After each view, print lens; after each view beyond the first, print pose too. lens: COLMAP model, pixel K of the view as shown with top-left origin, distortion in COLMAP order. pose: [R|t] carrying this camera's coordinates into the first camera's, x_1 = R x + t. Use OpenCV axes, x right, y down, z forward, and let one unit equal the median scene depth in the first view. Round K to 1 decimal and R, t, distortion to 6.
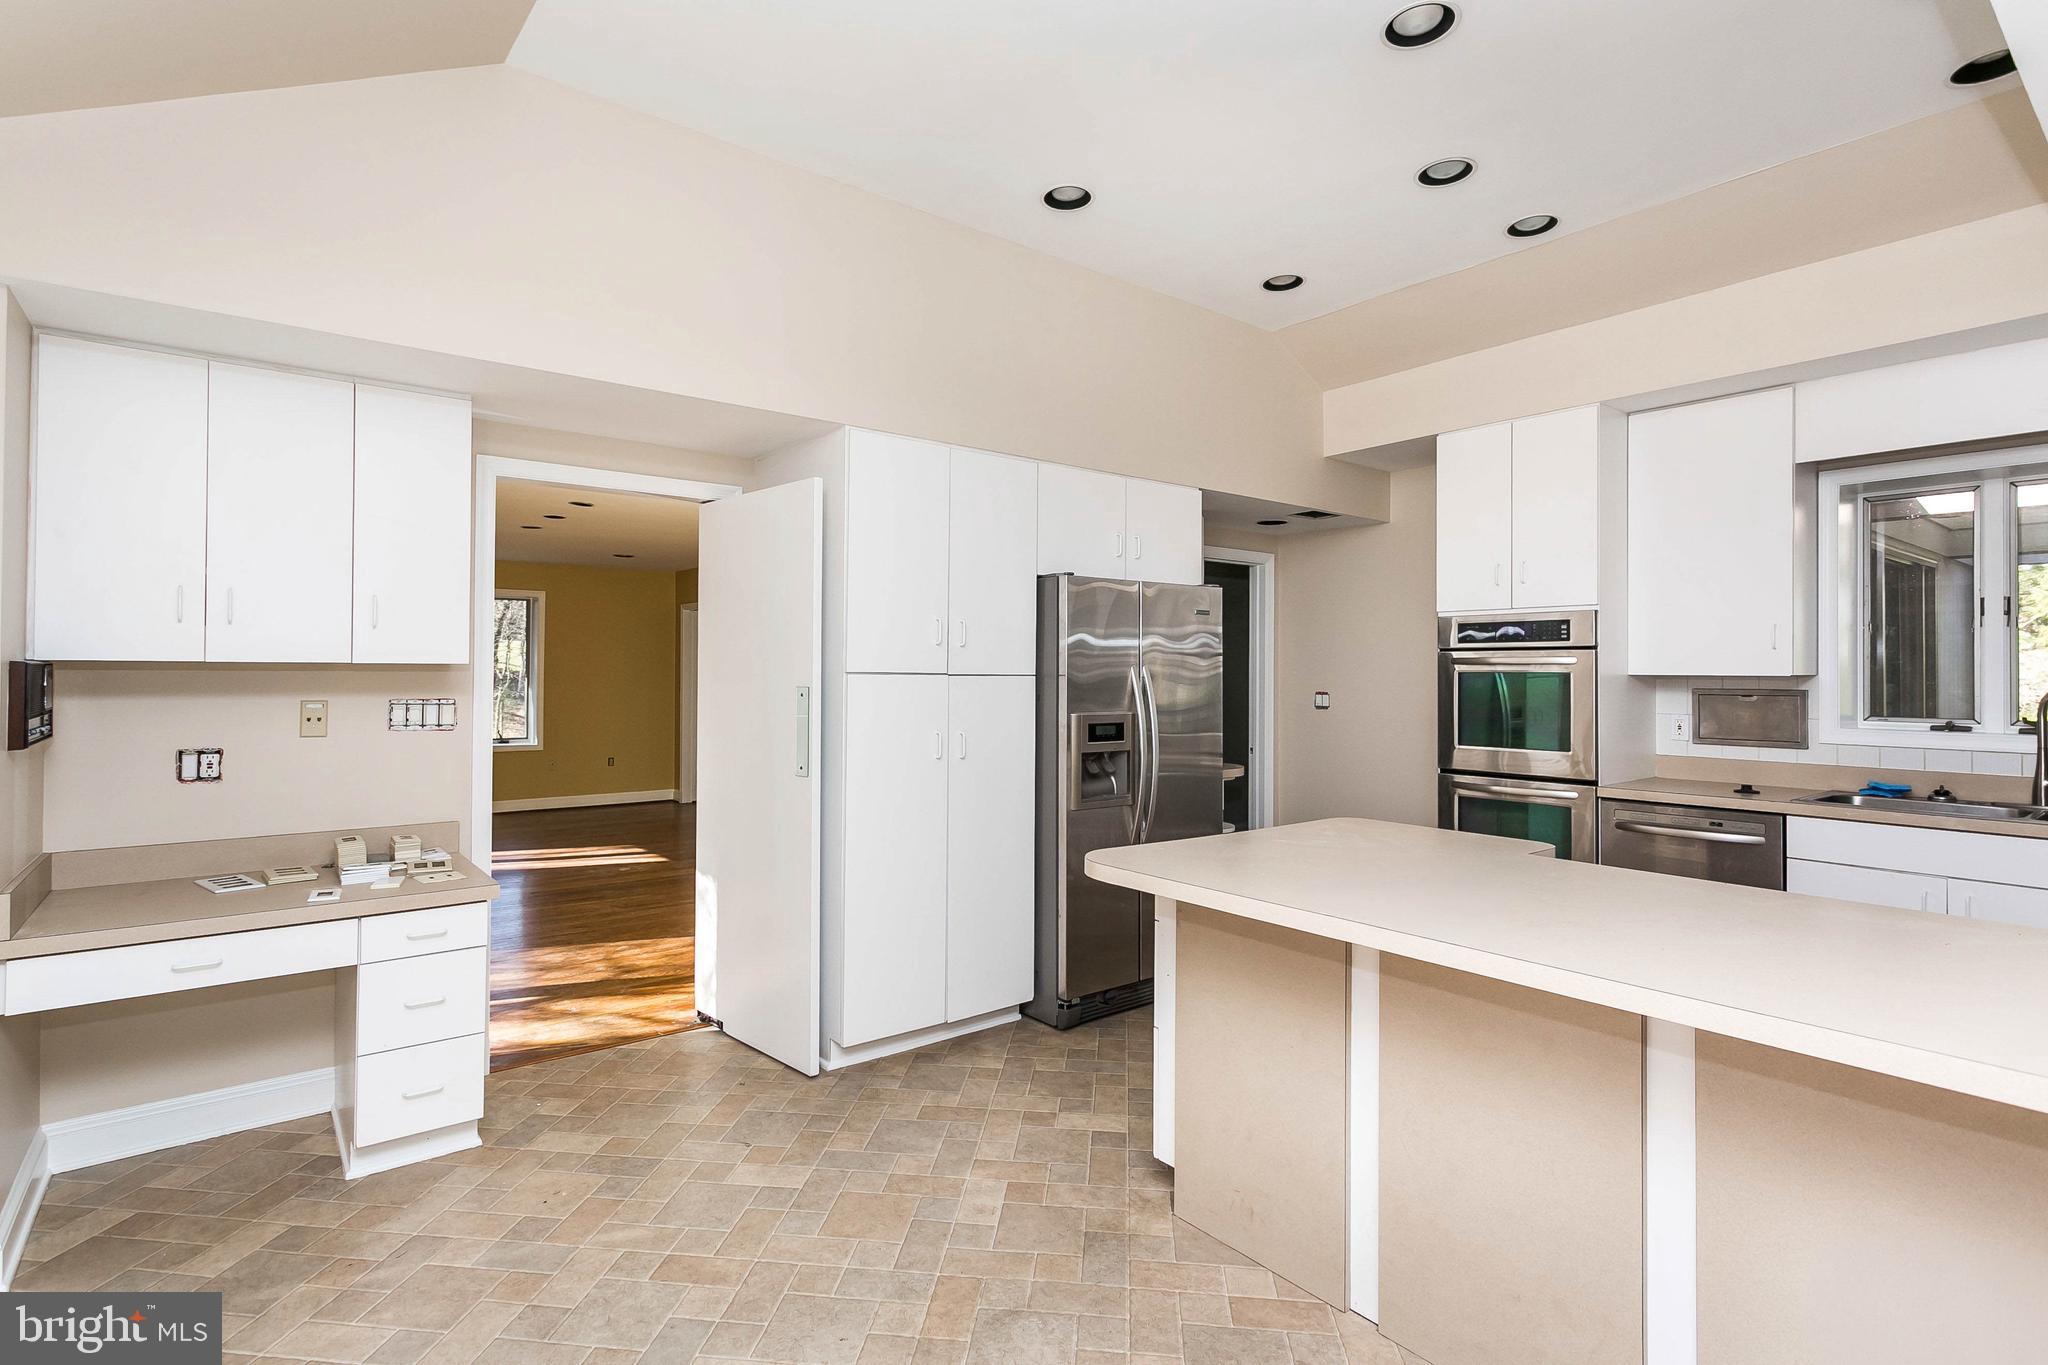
lens RADIAL K [[986.4, 0, 1017.8], [0, 986.4, 668.8], [0, 0, 1]] dist [0.009674, 0.000514]
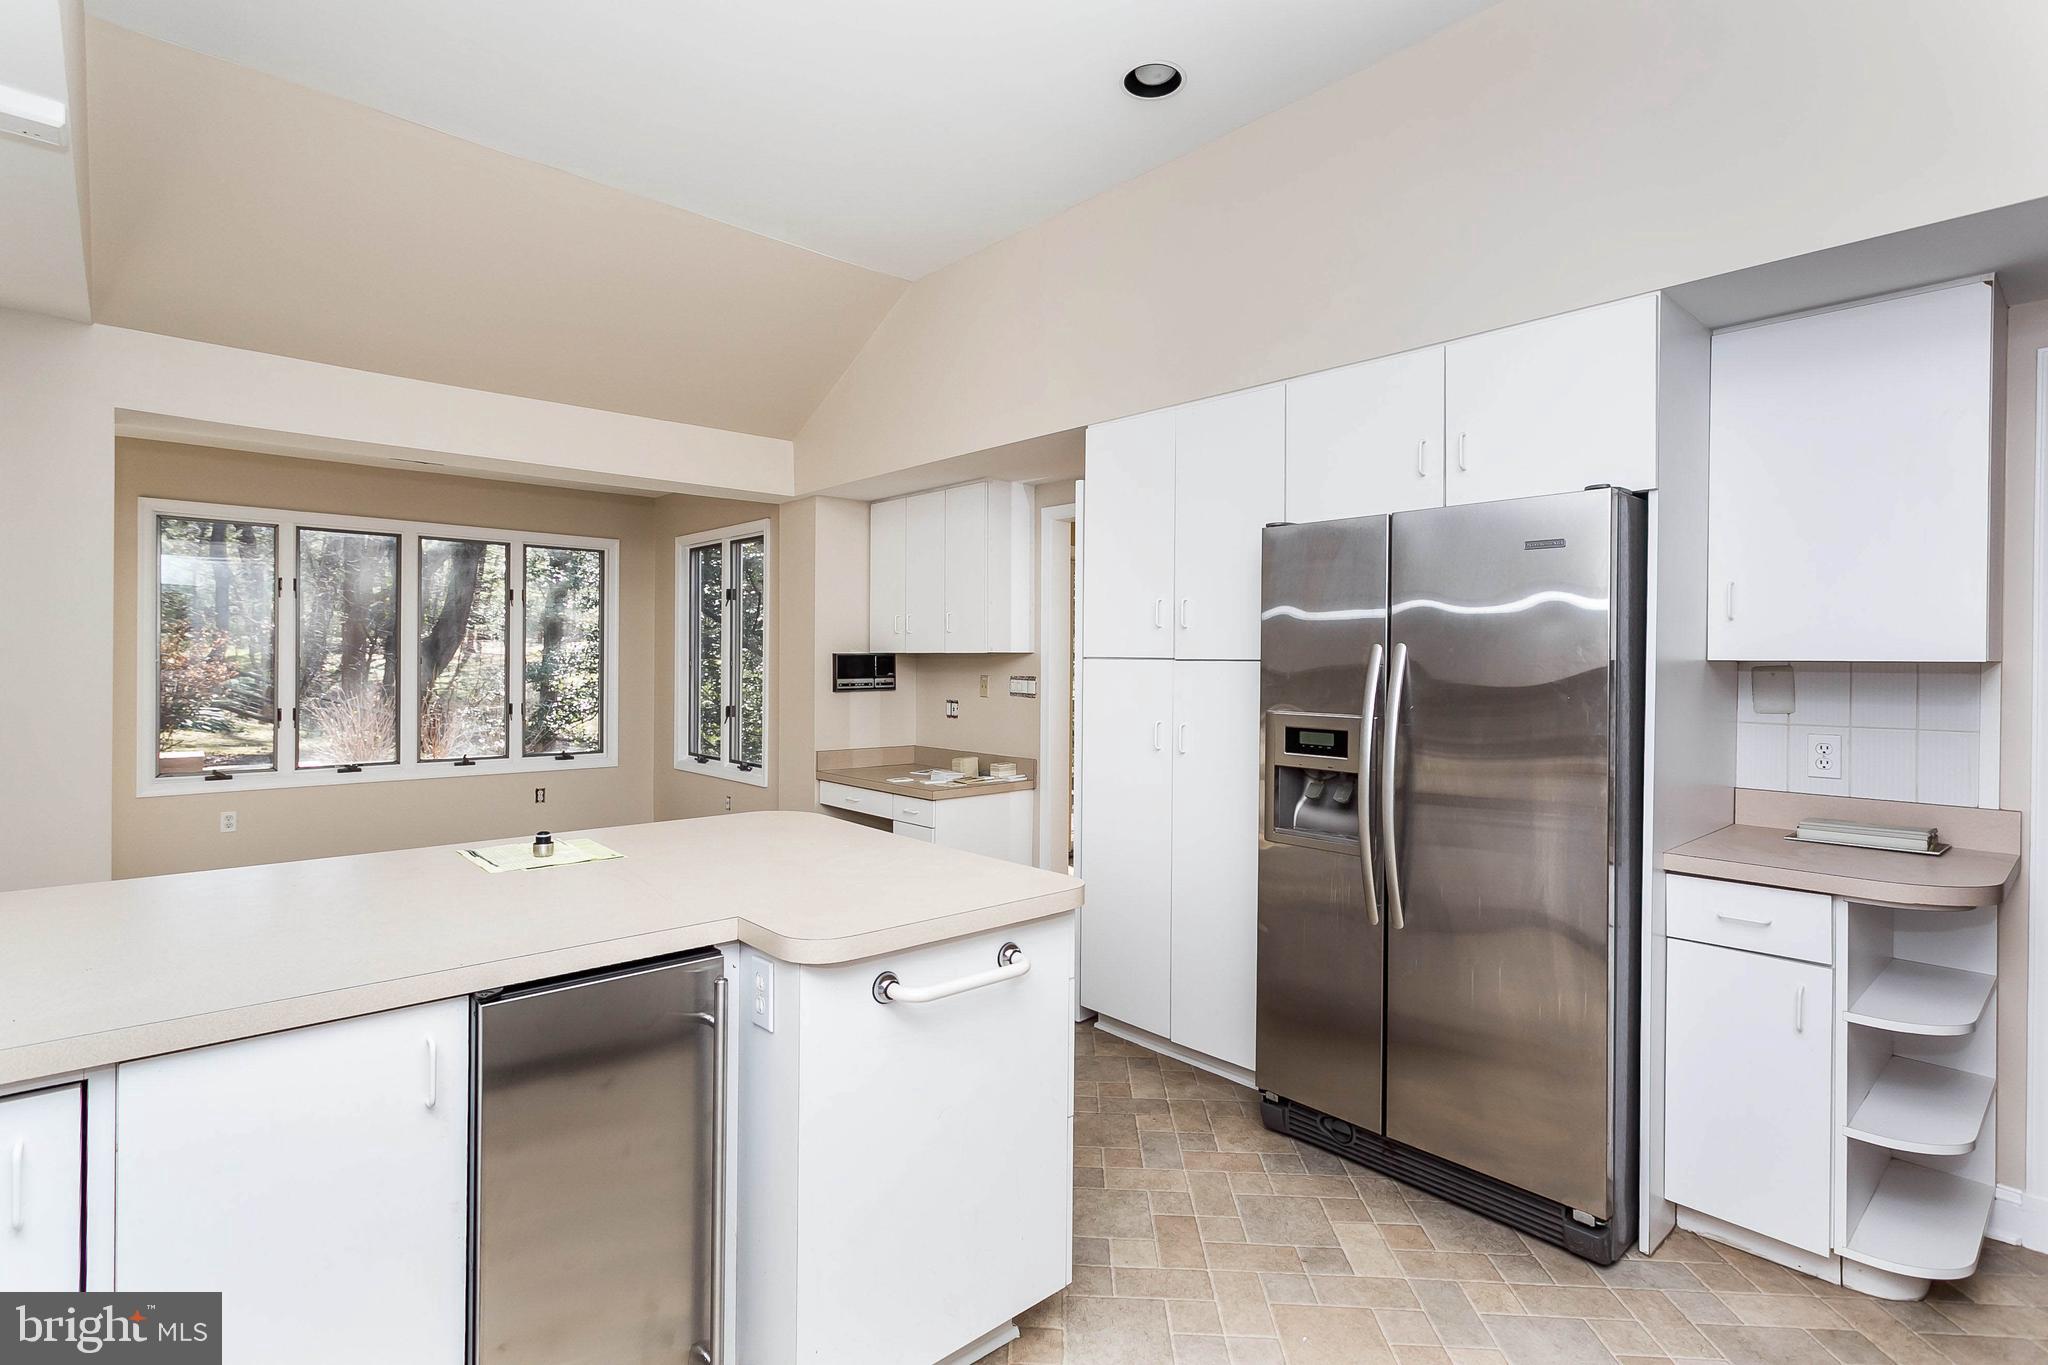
lens RADIAL K [[986.4, 0, 1025.9], [0, 986.4, 672.2], [0, 0, 1]] dist [0.009674, 0.000514]
pose [[0.065637, 0.002775, -0.997840, 0.785233], [-0.001303, 0.999996, 0.002695, 0.013231], [0.997843, 0.001124, 0.065641, 0.758195]]
